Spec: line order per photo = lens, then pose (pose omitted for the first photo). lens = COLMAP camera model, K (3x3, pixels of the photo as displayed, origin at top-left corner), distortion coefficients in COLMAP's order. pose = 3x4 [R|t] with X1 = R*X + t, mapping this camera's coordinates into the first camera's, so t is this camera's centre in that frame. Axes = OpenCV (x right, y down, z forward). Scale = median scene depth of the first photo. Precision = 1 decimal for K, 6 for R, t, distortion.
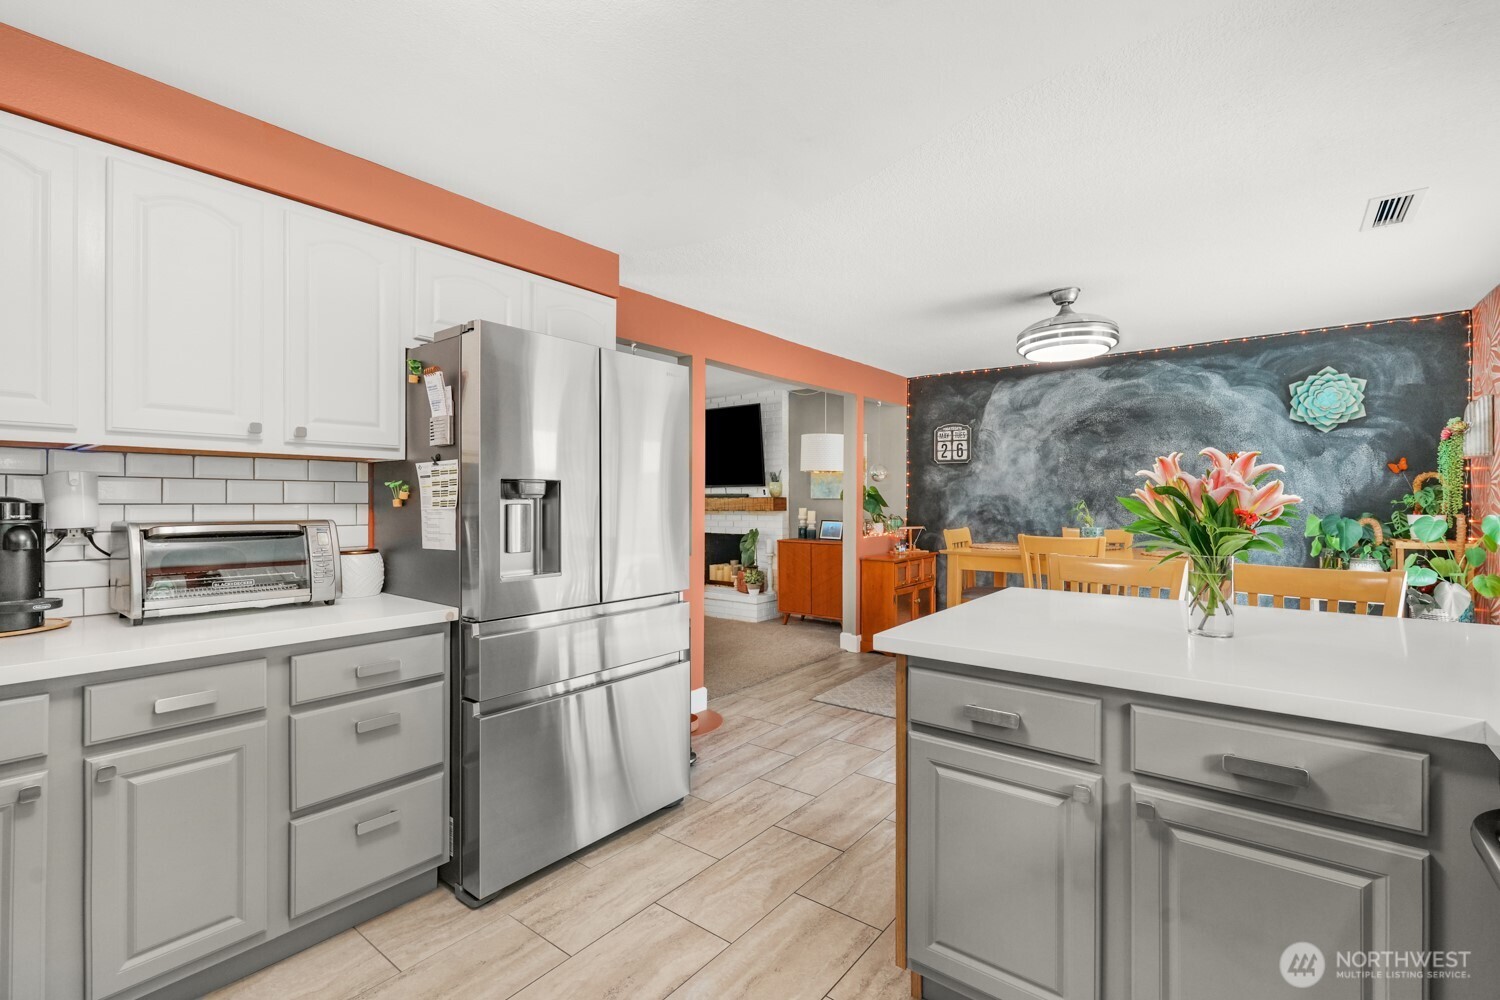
lens RADIAL K [[665.6, 0, 747.6], [0, 665.6, 500.6], [0, 0, 1]] dist [0.000507, -0.000345]
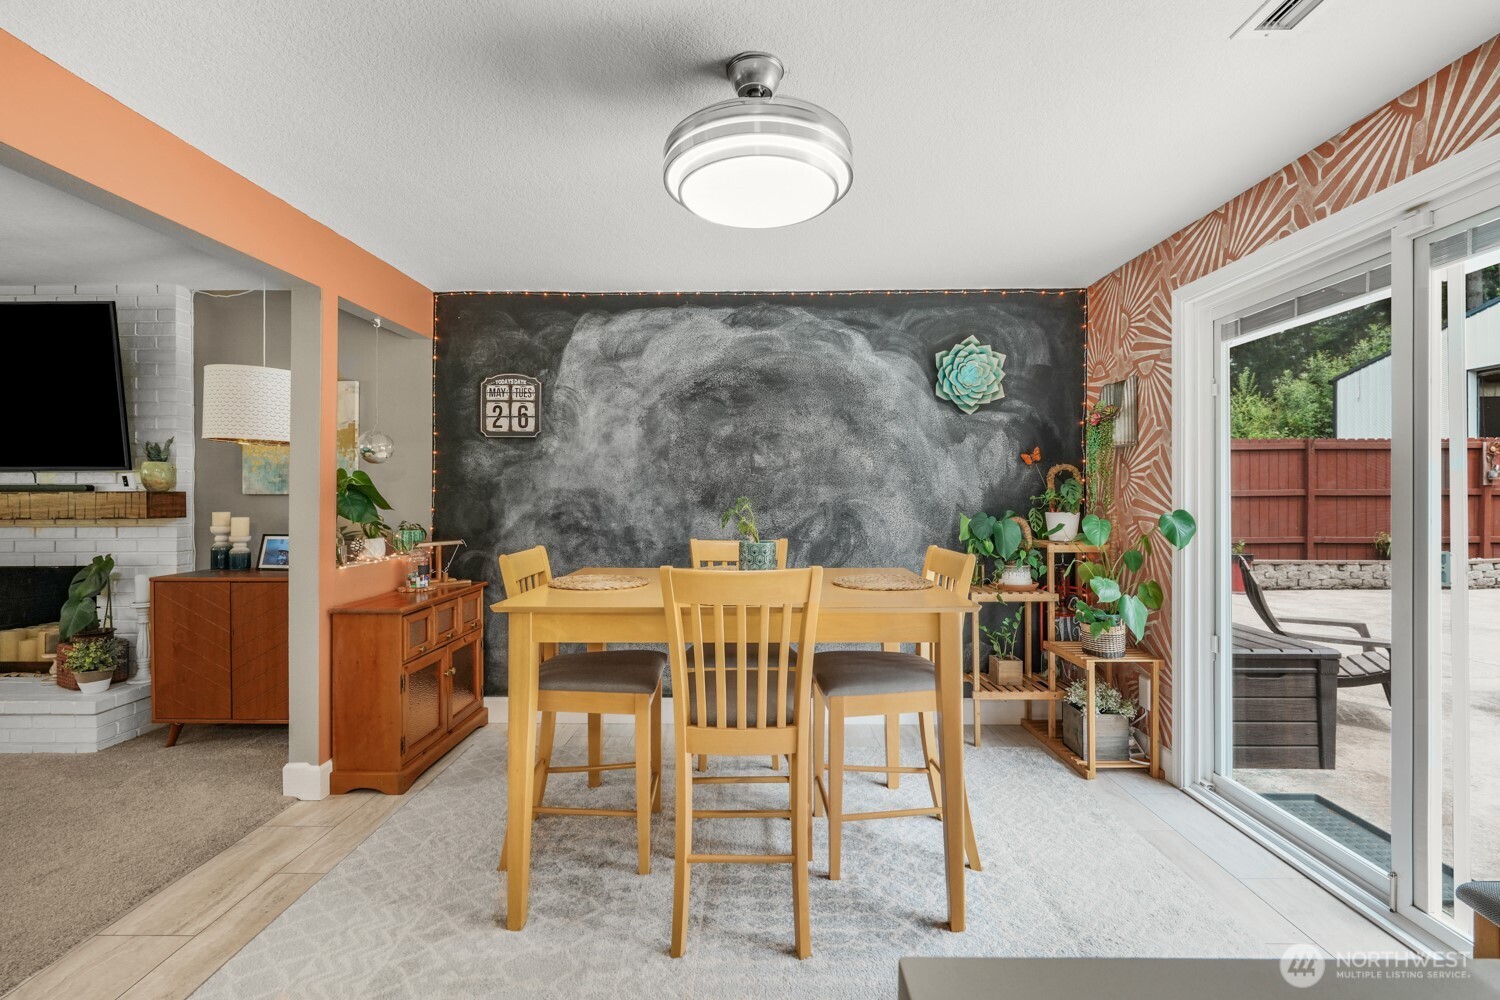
lens RADIAL K [[665.6, 0, 751.9], [0, 665.6, 496.4], [0, 0, 1]] dist [0.000507, -0.000345]
pose [[0.790806, -0.000069, 0.612067, 0.115943], [0.002113, 0.999994, -0.002617, 0.001360], [-0.612064, 0.003363, 0.790801, 0.408745]]
